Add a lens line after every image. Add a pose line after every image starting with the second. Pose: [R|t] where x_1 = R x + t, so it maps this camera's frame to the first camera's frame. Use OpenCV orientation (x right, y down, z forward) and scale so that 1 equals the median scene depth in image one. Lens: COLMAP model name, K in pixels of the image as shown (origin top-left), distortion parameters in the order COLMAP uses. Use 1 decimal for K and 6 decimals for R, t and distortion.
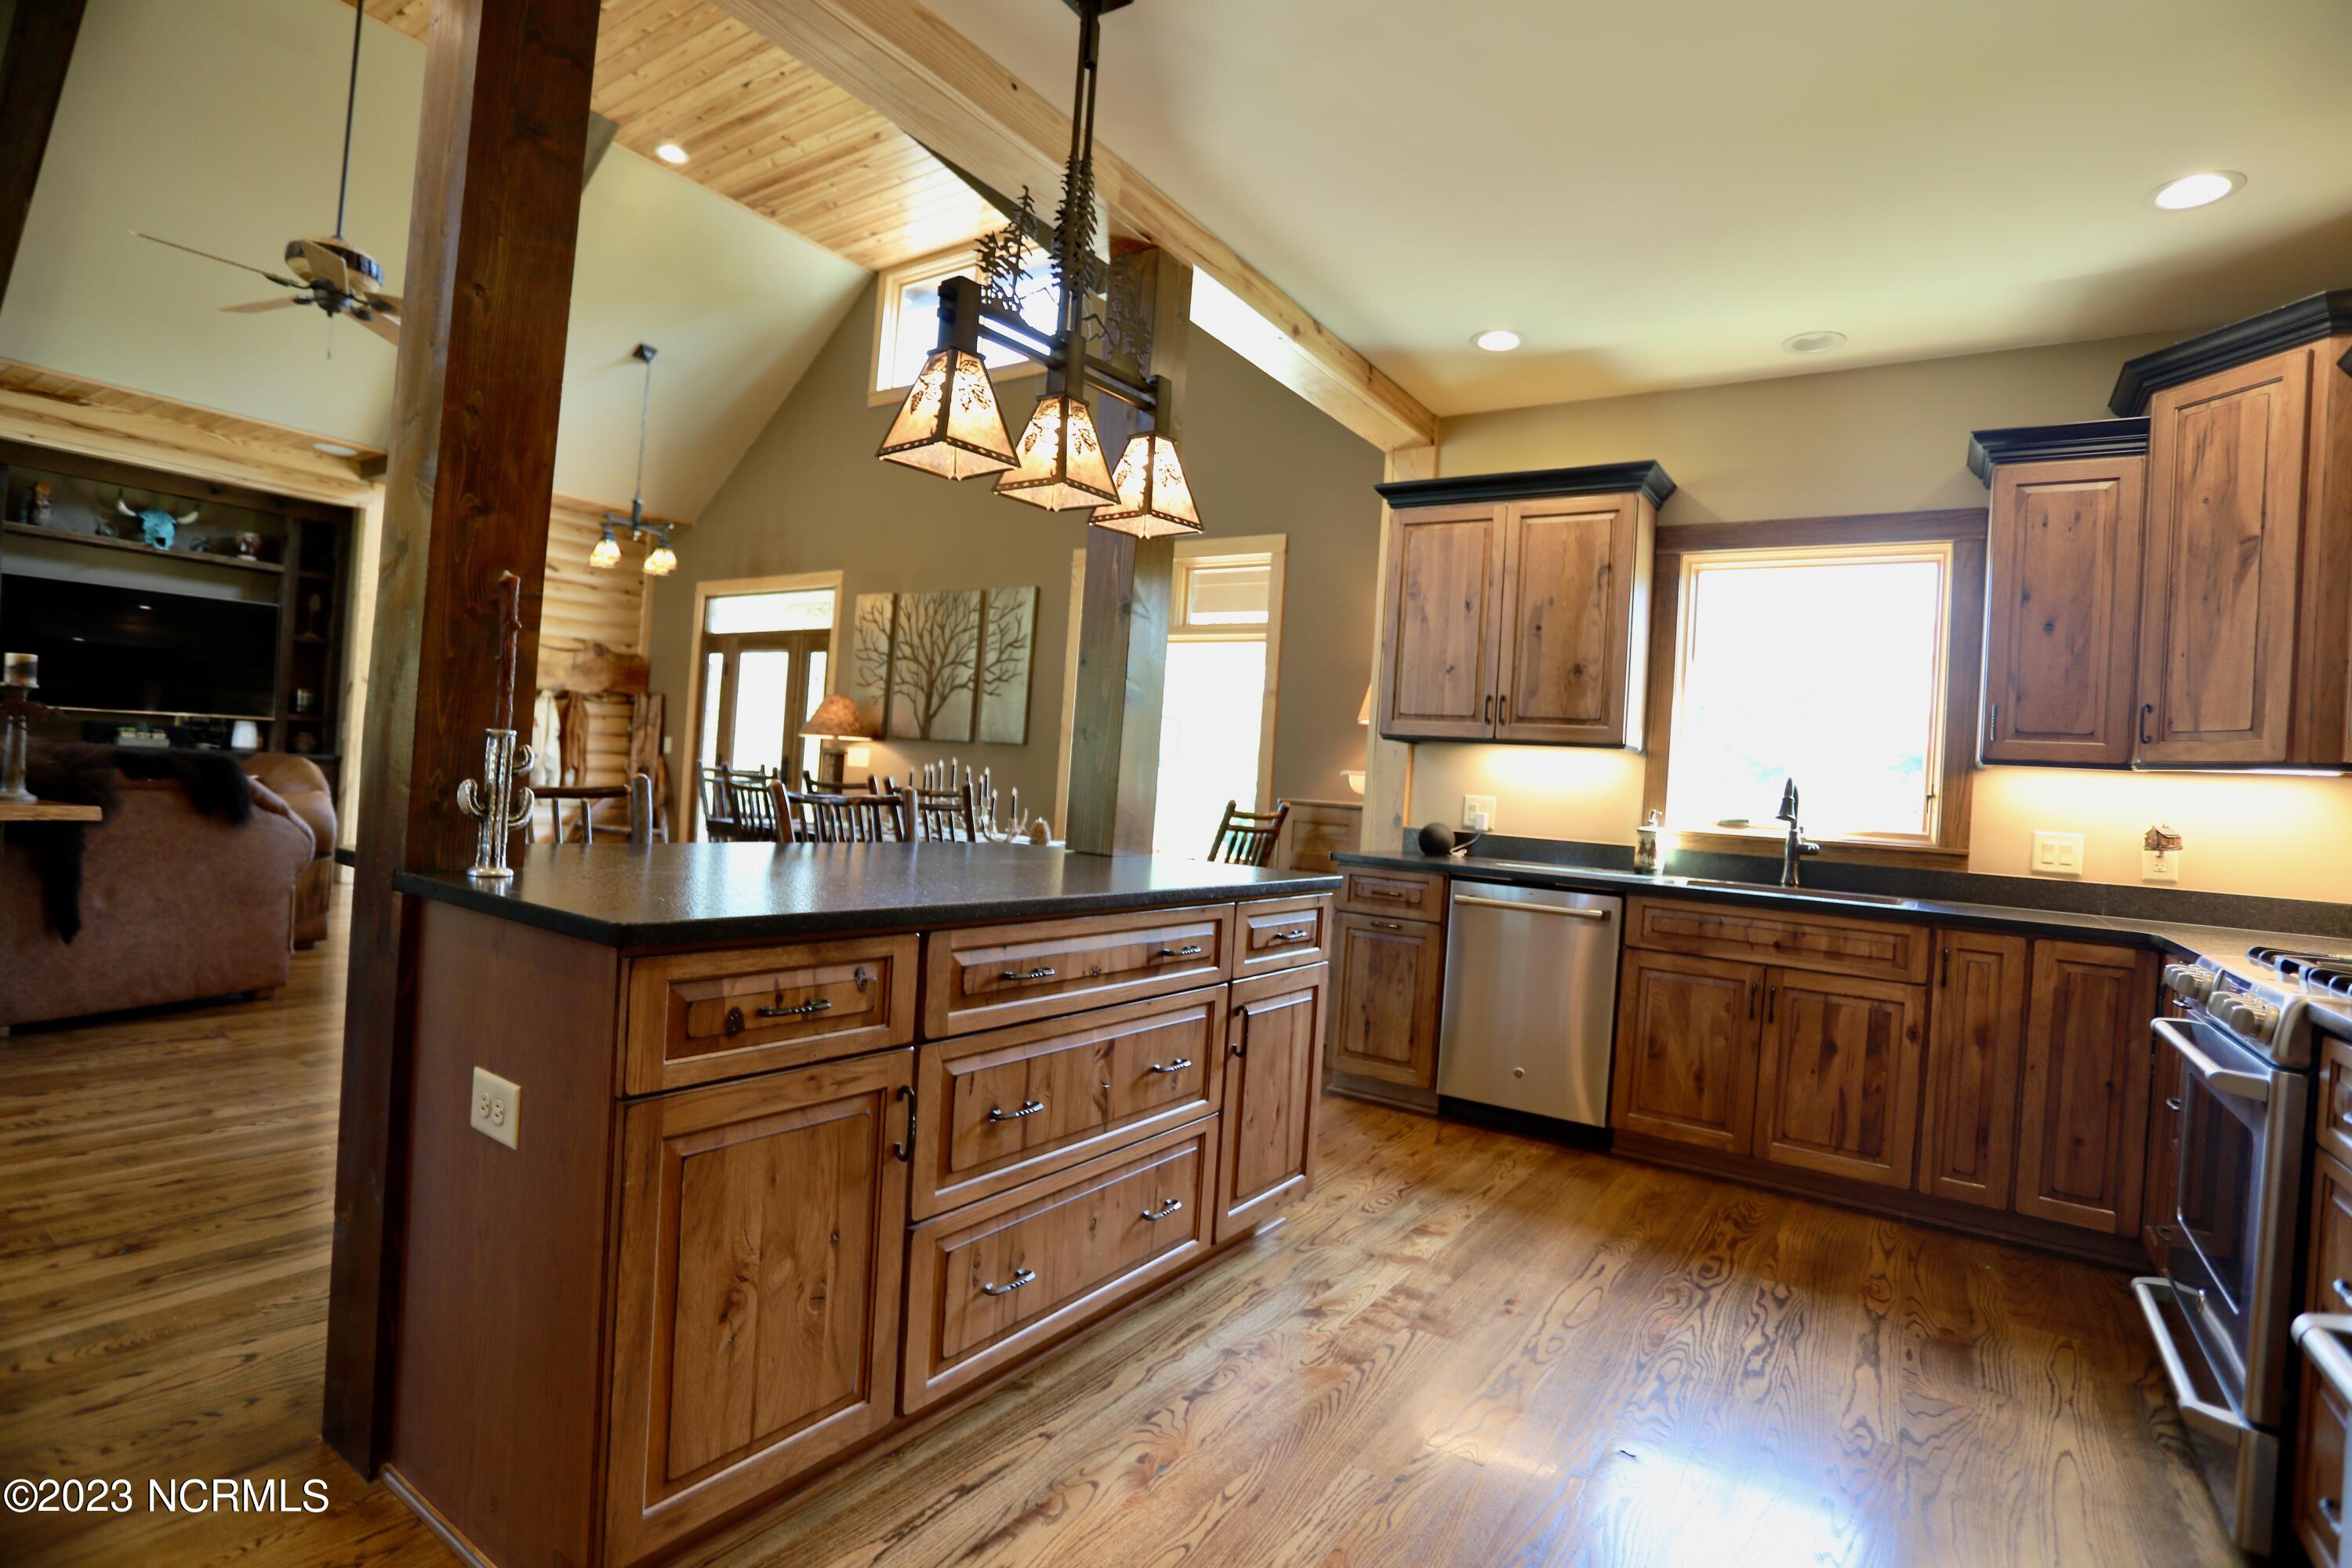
lens RADIAL K [[1152.1, 0, 1164.3], [0, 1152.1, 758.5], [0, 0, 1]] dist [-0.073472, 0.030963]
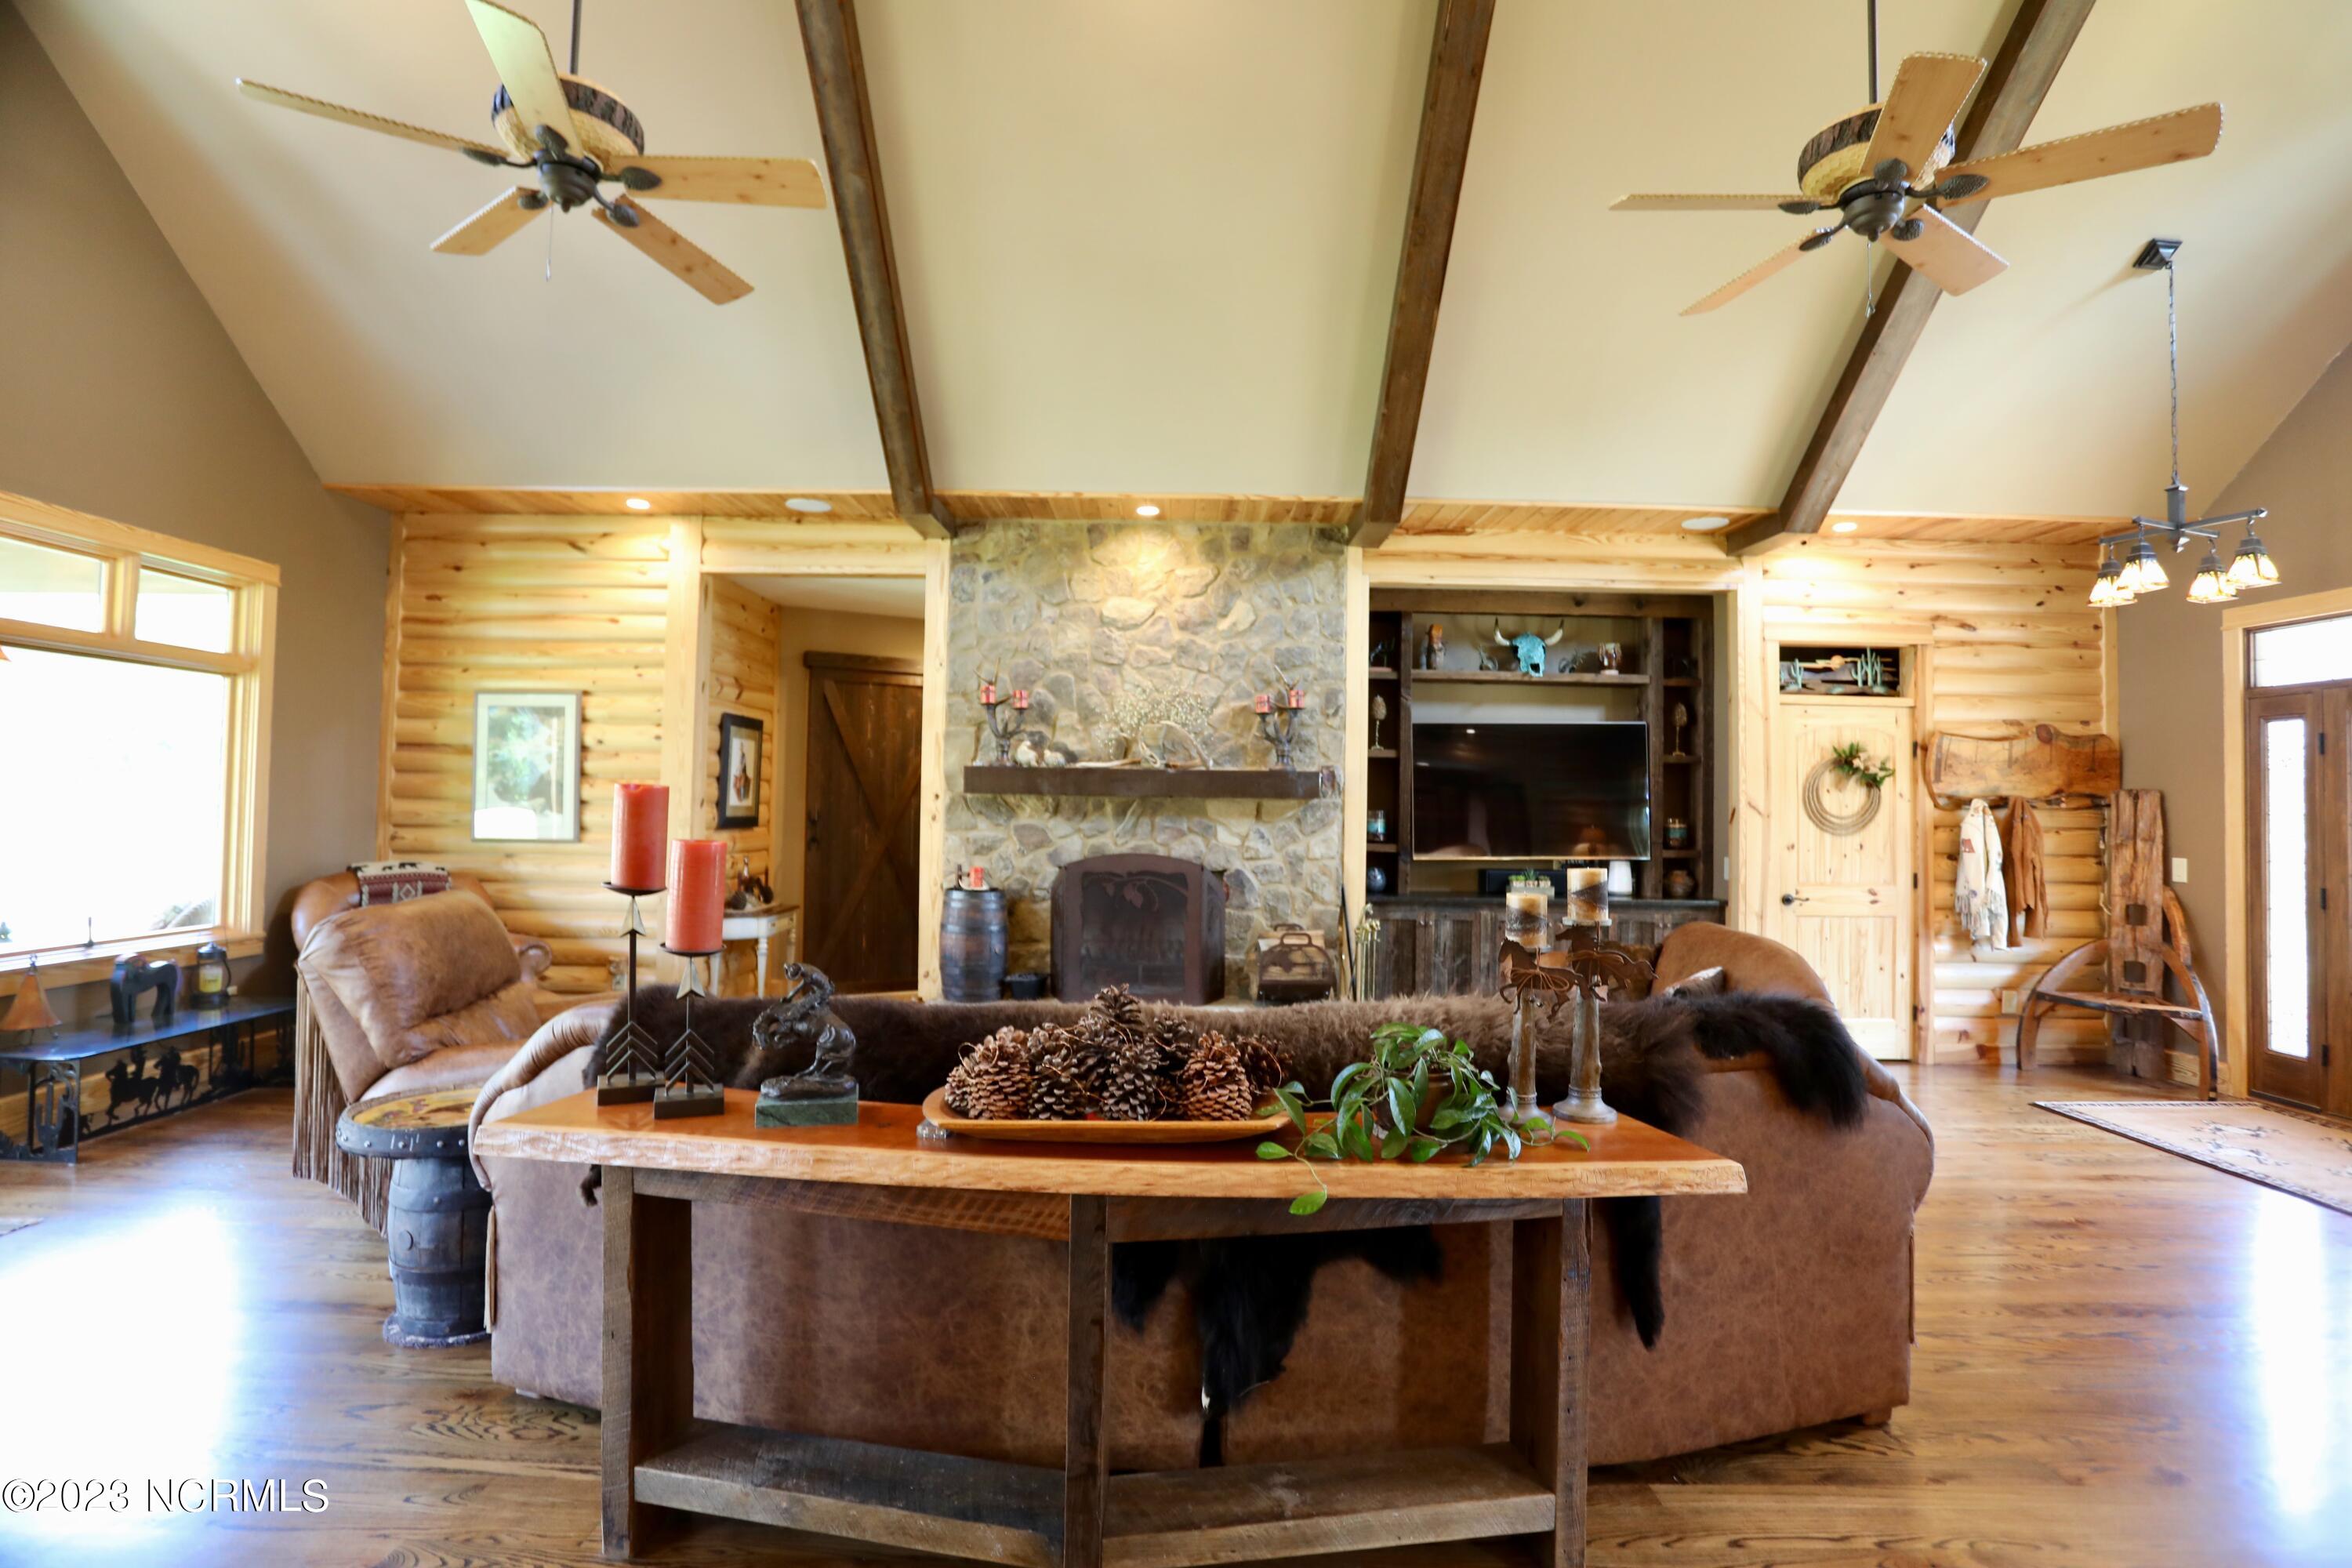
lens RADIAL K [[1152.1, 0, 1172.7], [0, 1152.1, 768.9], [0, 0, 1]] dist [-0.073472, 0.030963]
pose [[0.564462, -0.082321, -0.821344, -0.530292], [0.034362, 0.996496, -0.076261, -0.089122], [0.824744, 0.014824, 0.565312, 0.382397]]
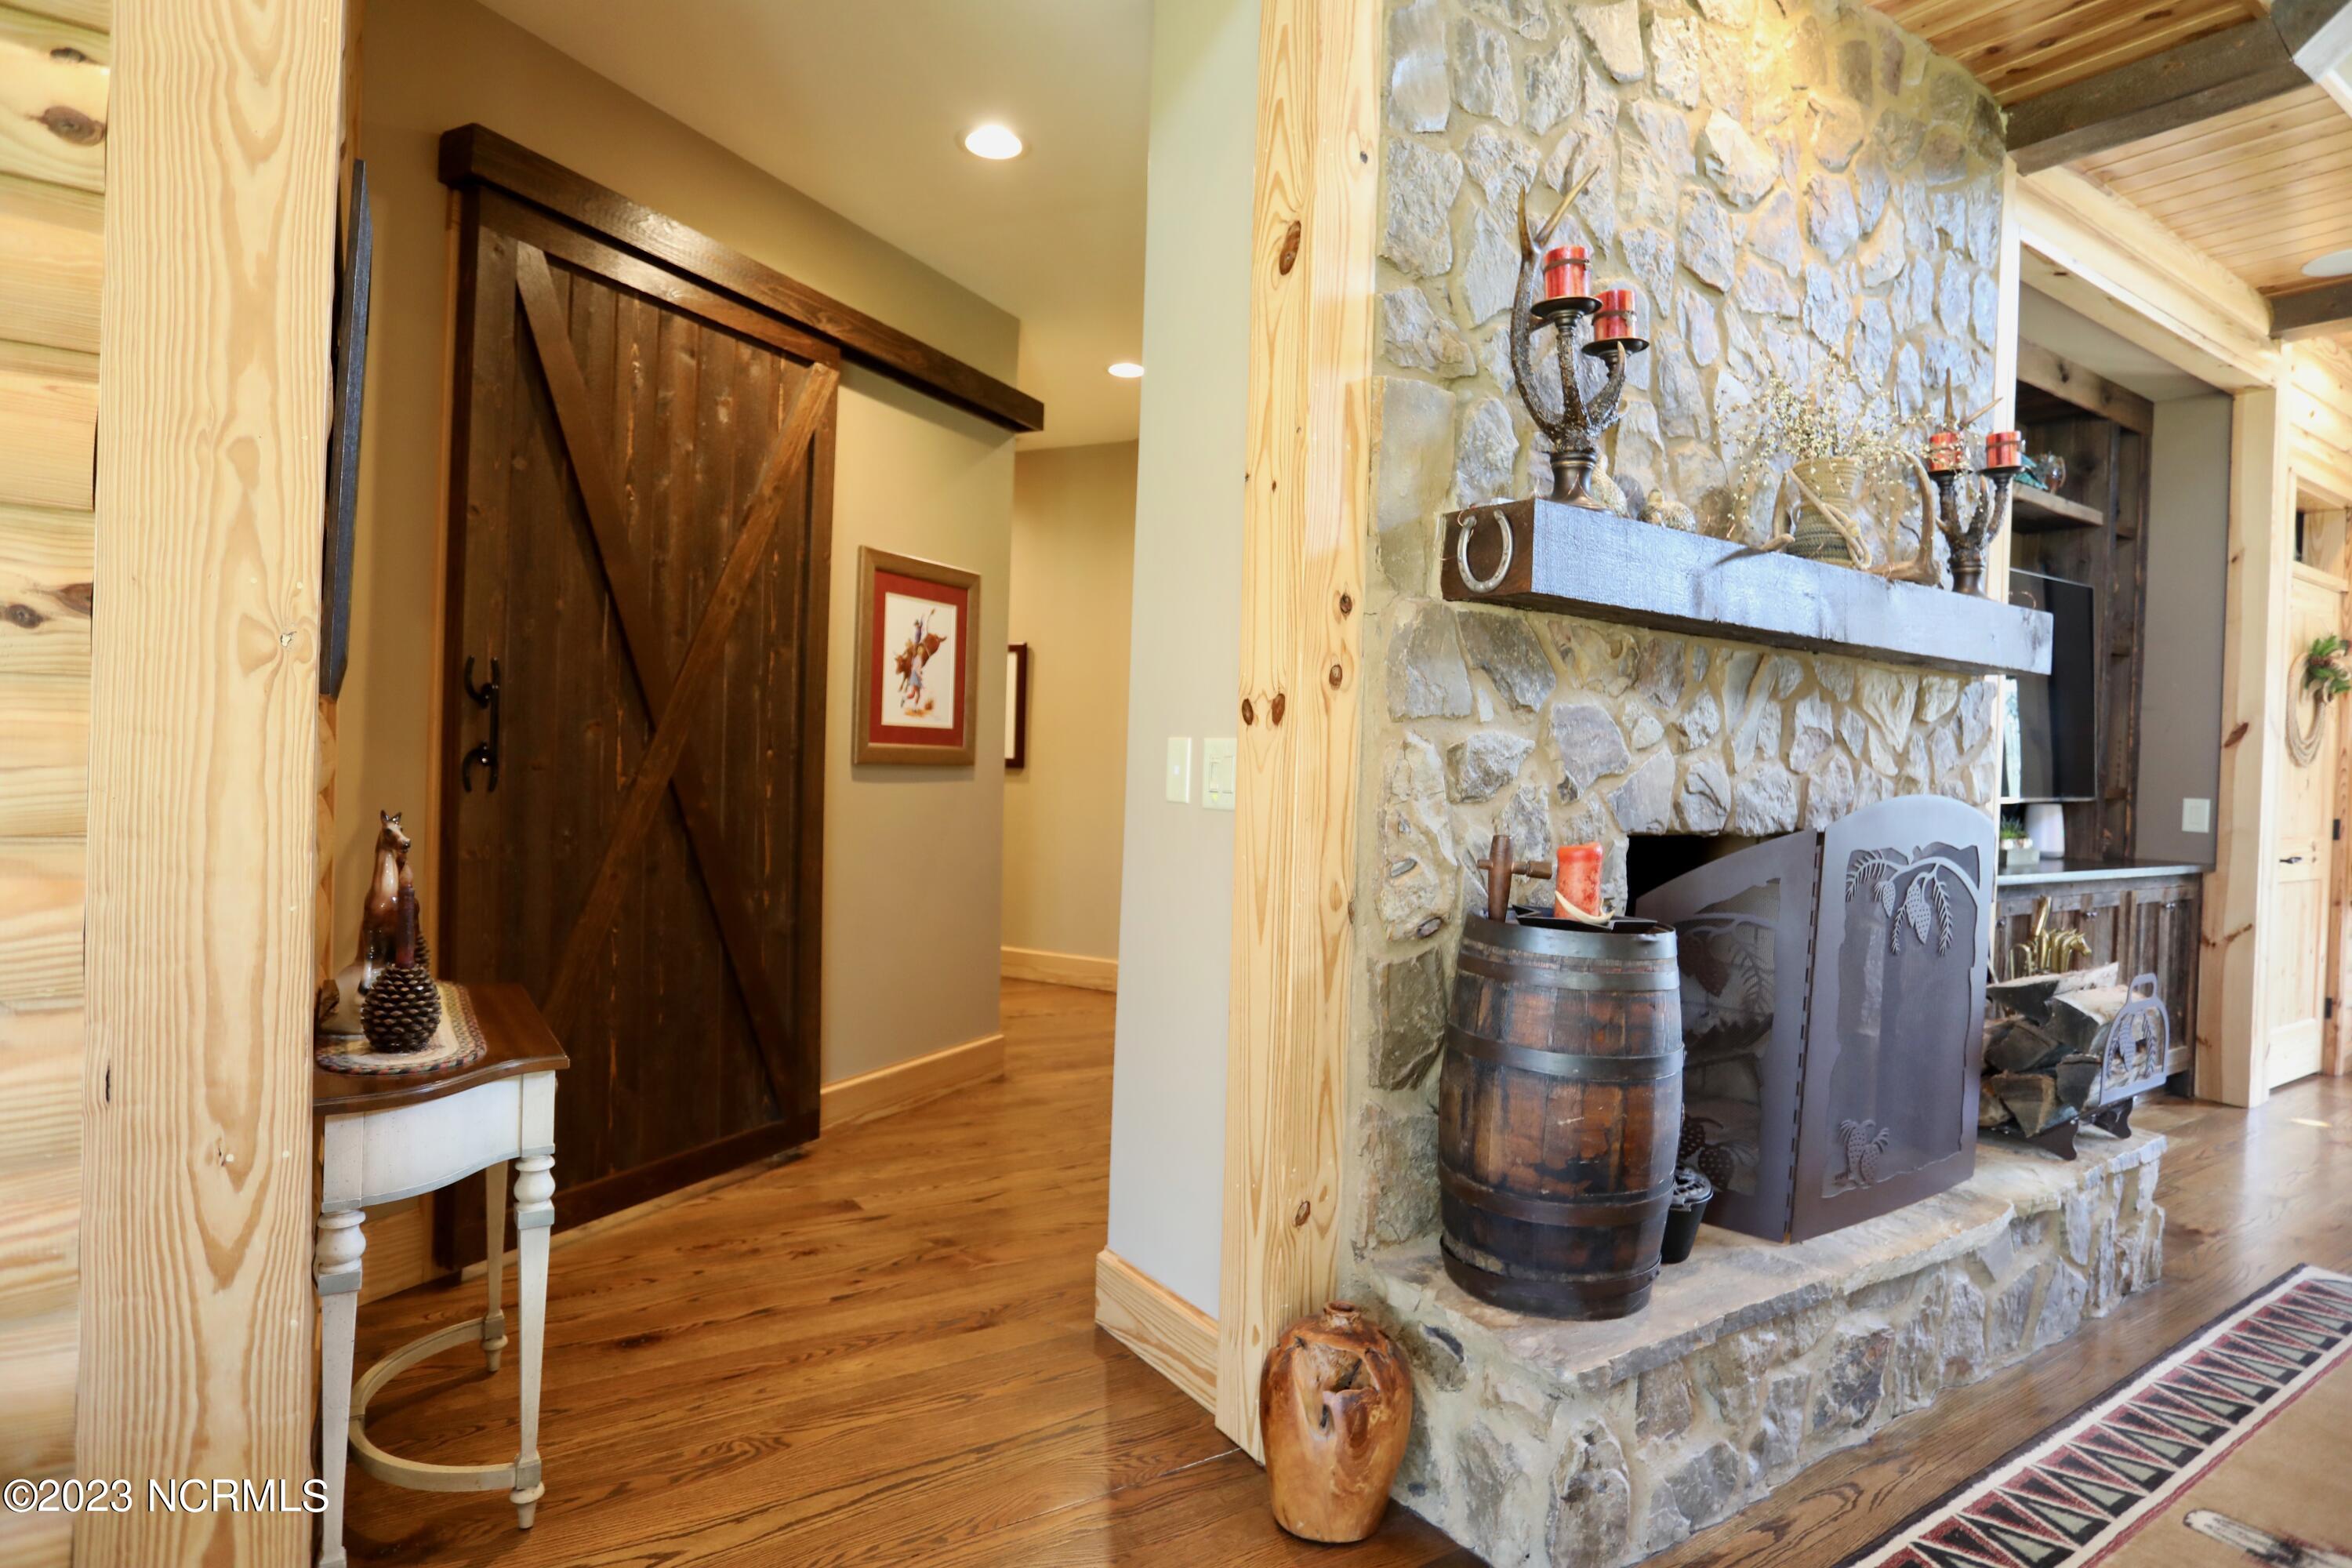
lens RADIAL K [[1245.3, 0, 1160.0], [0, 1245.3, 765.1], [0, 0, 1]] dist [-0.051105, 0.016145]
pose [[0.924586, -0.028125, -0.379934, -1.827738], [0.030225, 0.999543, -0.000437, -0.118813], [0.379773, -0.011080, 0.925013, 0.509561]]
